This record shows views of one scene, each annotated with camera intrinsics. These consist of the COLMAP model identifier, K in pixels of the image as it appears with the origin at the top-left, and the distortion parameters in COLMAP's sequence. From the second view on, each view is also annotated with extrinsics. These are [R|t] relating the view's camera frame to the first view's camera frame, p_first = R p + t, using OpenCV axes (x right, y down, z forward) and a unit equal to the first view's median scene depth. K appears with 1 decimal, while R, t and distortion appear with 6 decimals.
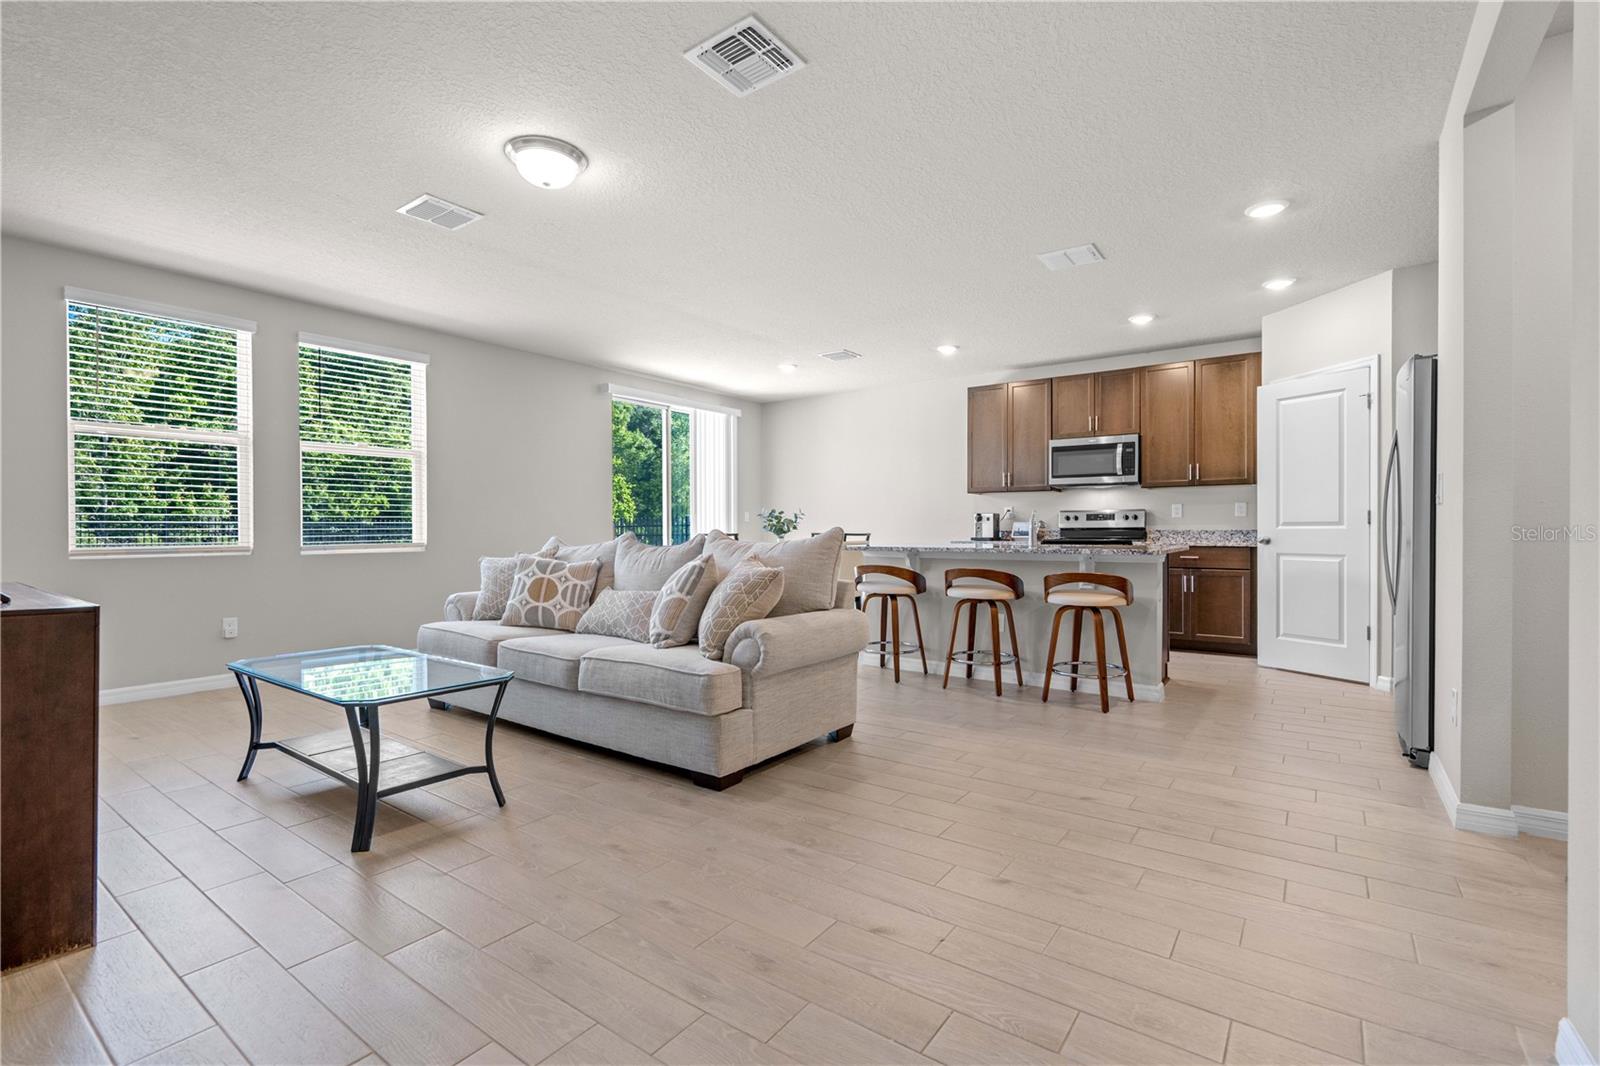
lens RADIAL K [[726.5, 0, 793.4], [0, 726.5, 531.8], [0, 0, 1]] dist [-0.000906, 0.000391]
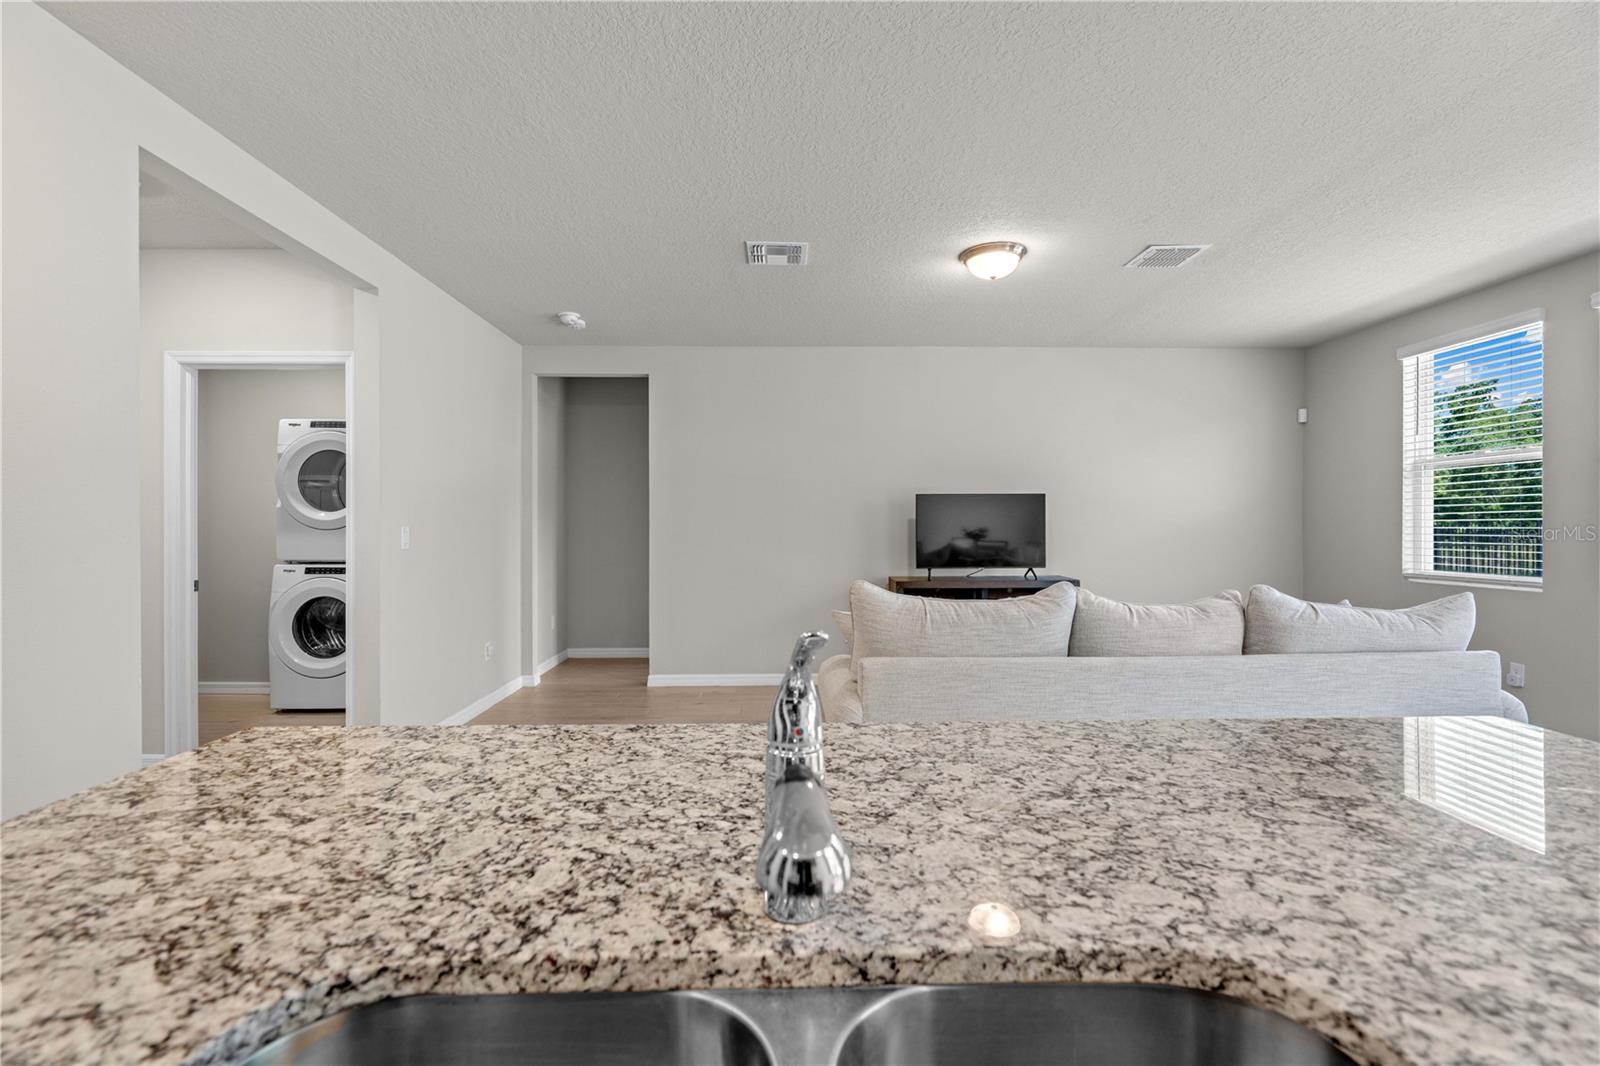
lens RADIAL K [[730.5, 0, 802.2], [0, 730.5, 523.0], [0, 0, 1]] dist [-0.000226, 0.000231]
pose [[-0.789273, 0.001162, -0.614042, 0.388789], [0.000759, 0.999999, 0.000917, -0.046248], [0.614042, 0.000258, -0.789273, 1.060315]]
